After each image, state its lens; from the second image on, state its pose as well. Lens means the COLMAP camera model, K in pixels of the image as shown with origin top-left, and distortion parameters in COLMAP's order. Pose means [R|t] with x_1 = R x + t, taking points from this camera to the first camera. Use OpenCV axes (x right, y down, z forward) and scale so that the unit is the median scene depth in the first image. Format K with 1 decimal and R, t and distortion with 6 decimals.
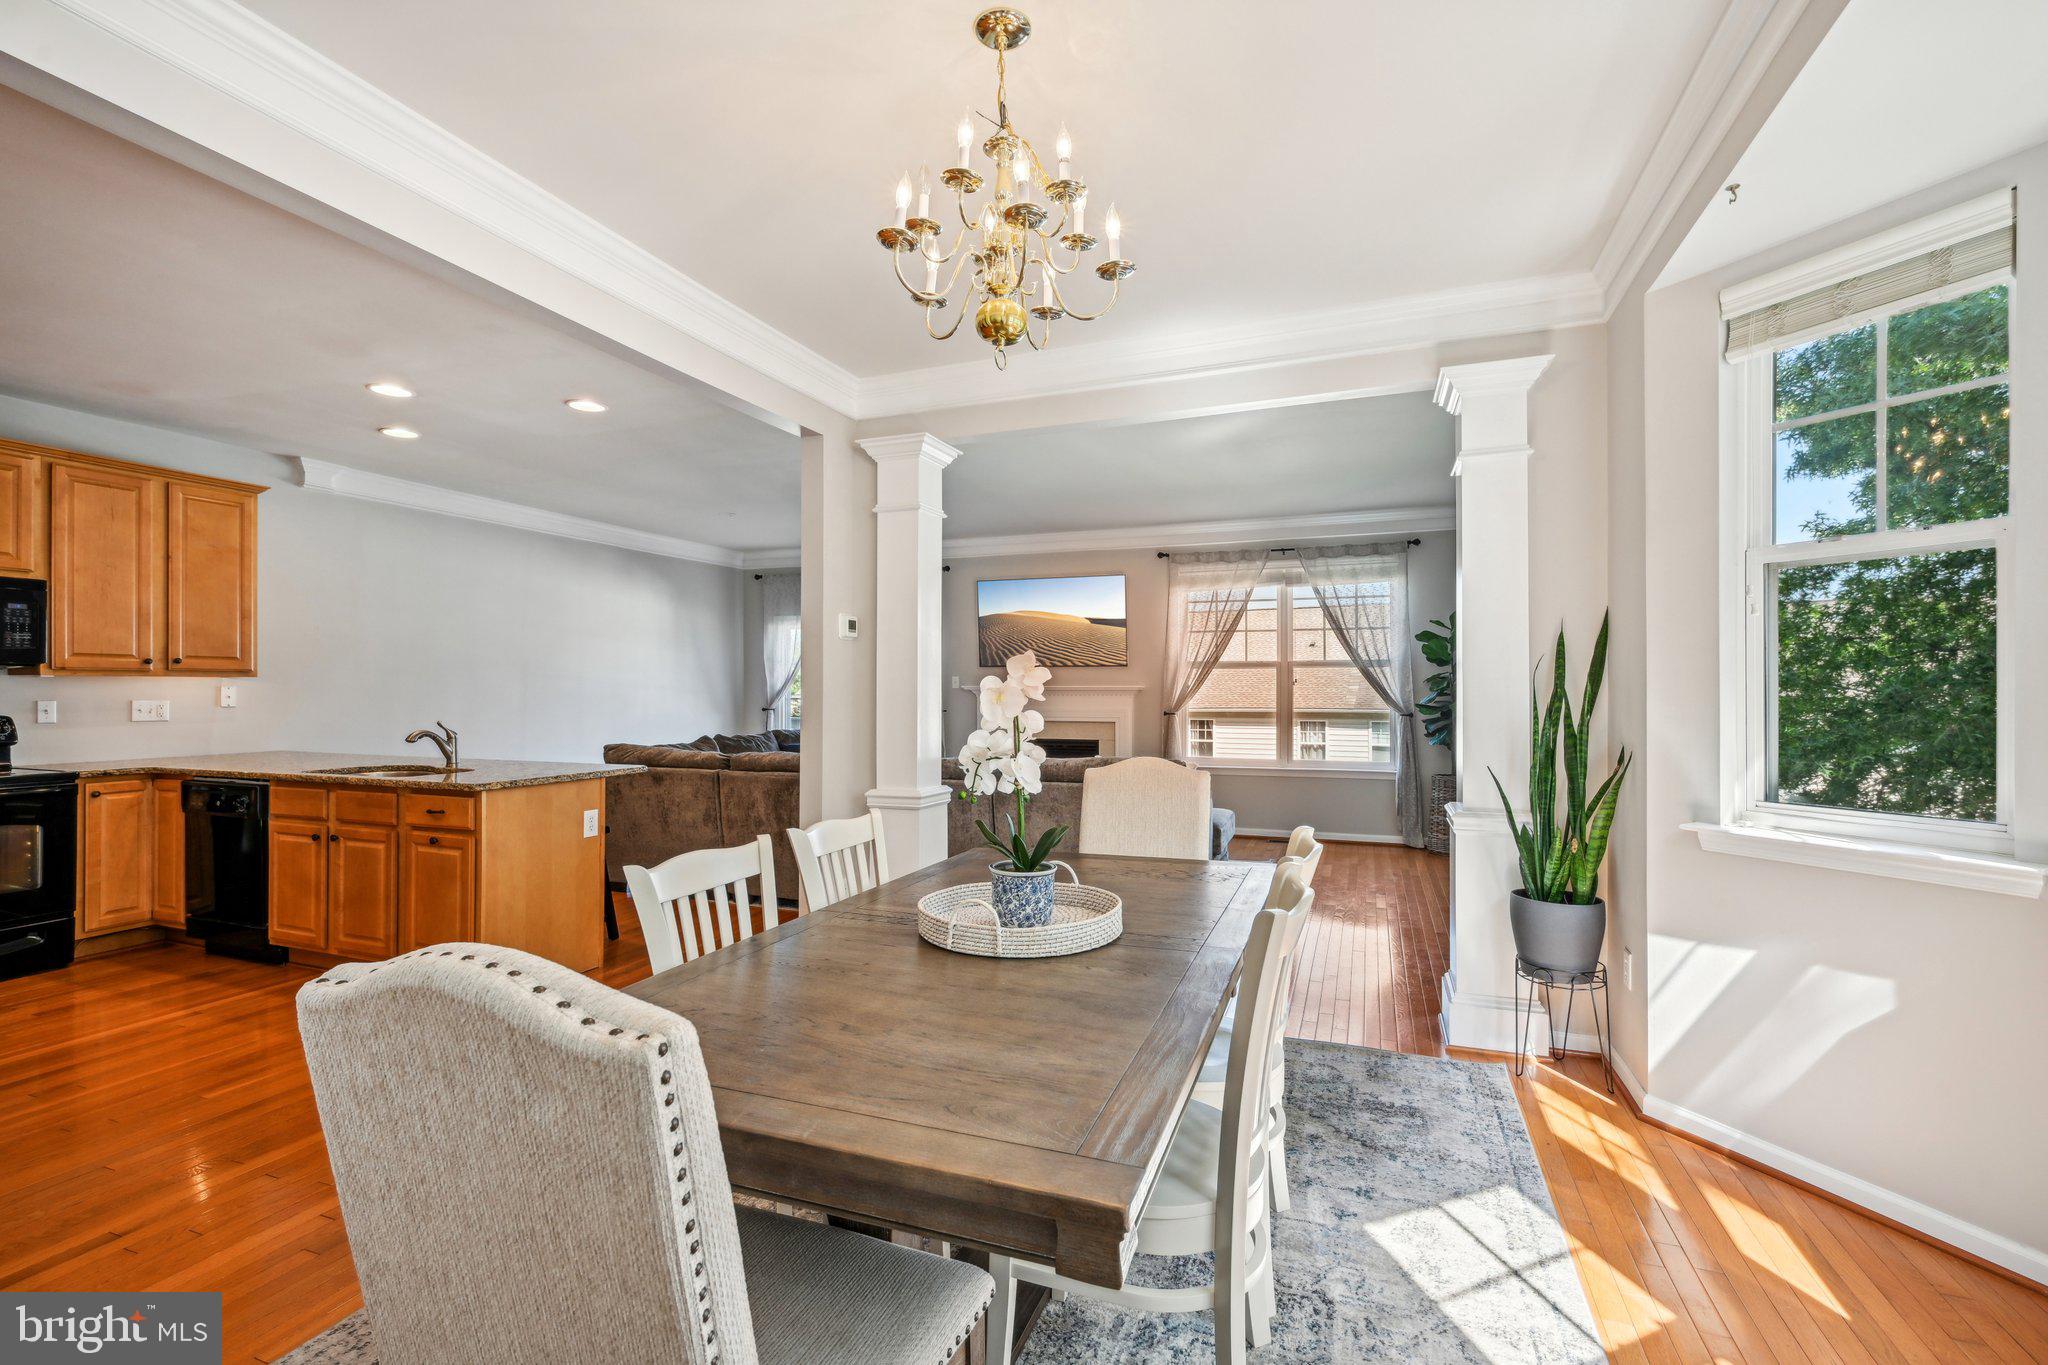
lens RADIAL K [[902.2, 0, 1018.6], [0, 902.2, 690.8], [0, 0, 1]] dist [0.002410, -0.000084]
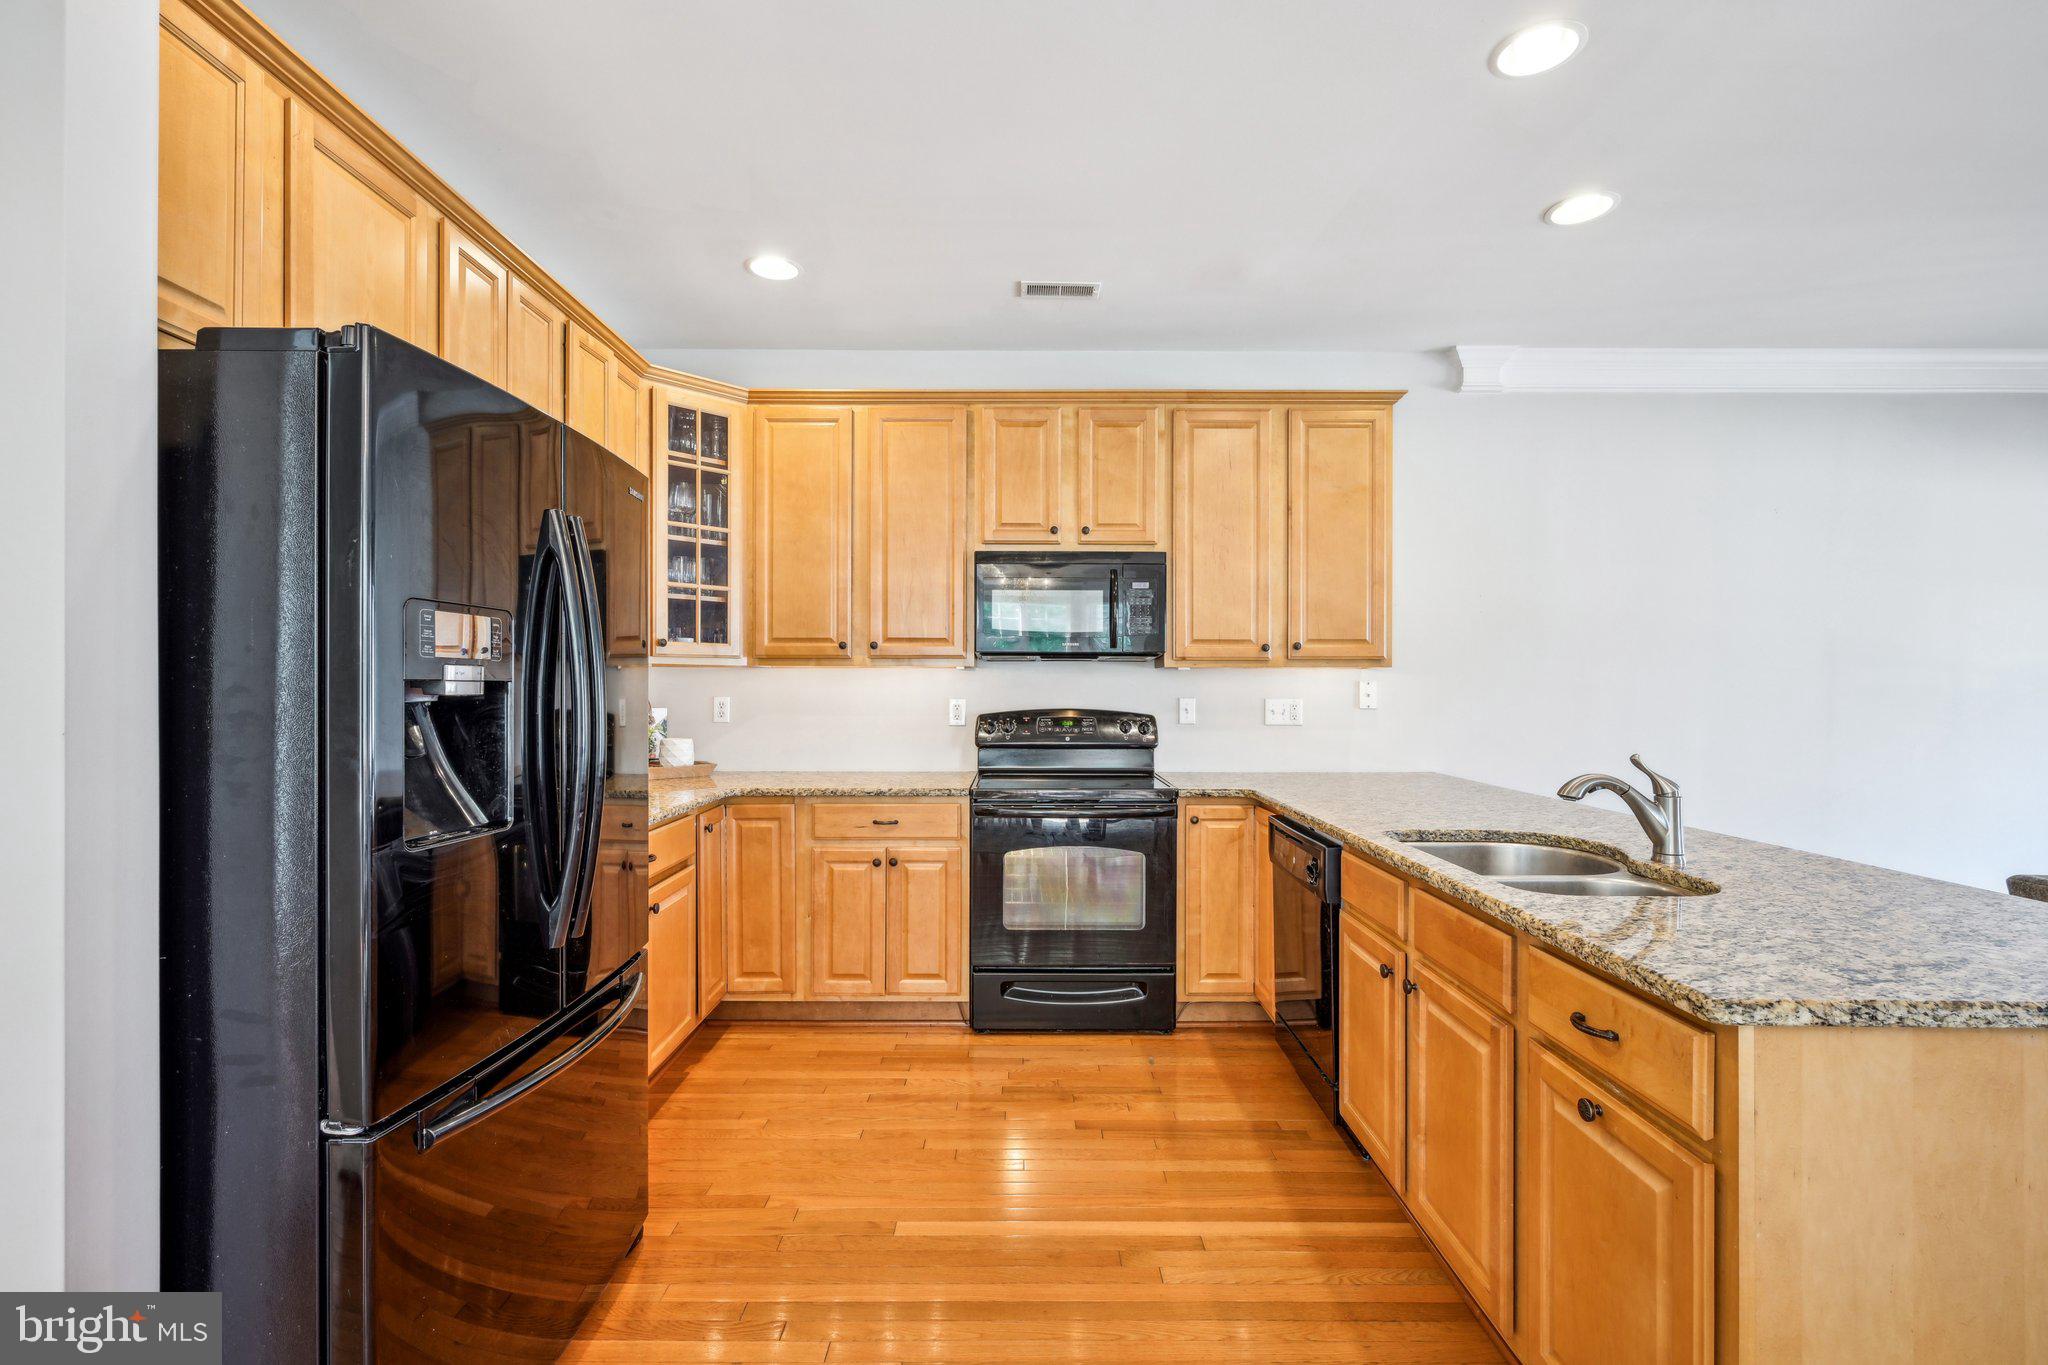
lens RADIAL K [[918.9, 0, 1018.9], [0, 918.9, 690.2], [0, 0, 1]] dist [0.003471, 0.000120]
pose [[0.357287, 0.002803, -0.933990, -0.301802], [-0.004272, 0.999990, 0.001367, 0.002884], [0.933985, 0.003501, 0.357295, 0.510285]]
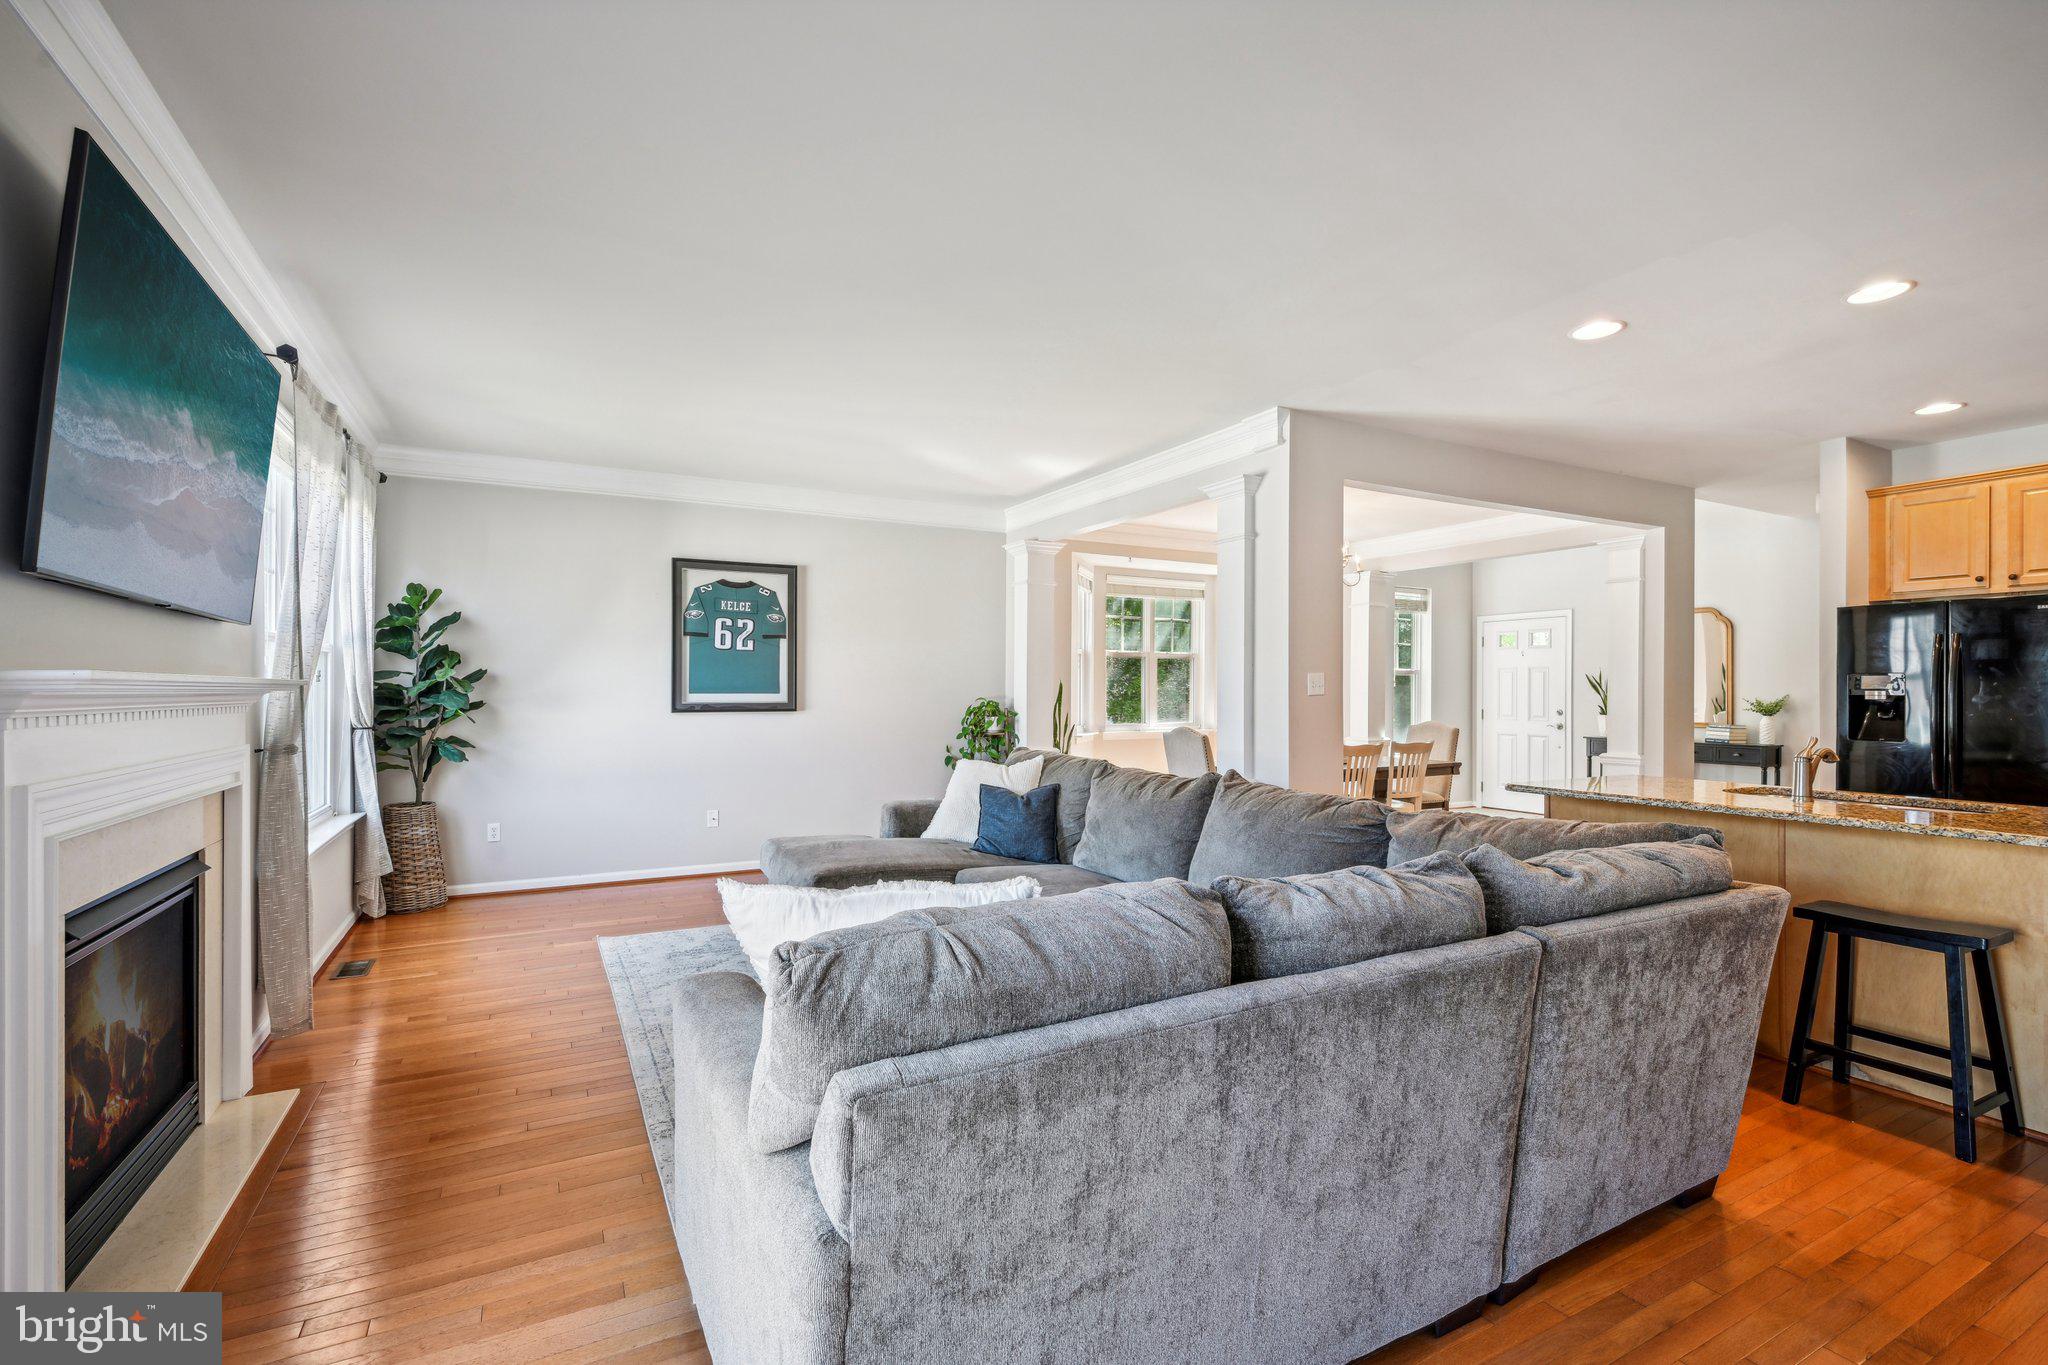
lens RADIAL K [[902.2, 0, 1018.6], [0, 902.2, 690.8], [0, 0, 1]] dist [0.002410, -0.000084]
pose [[-0.752970, -0.002755, 0.658049, -0.582757], [-0.001337, 0.999996, 0.002657, -0.005365], [-0.658053, 0.001121, -0.752971, 1.809566]]
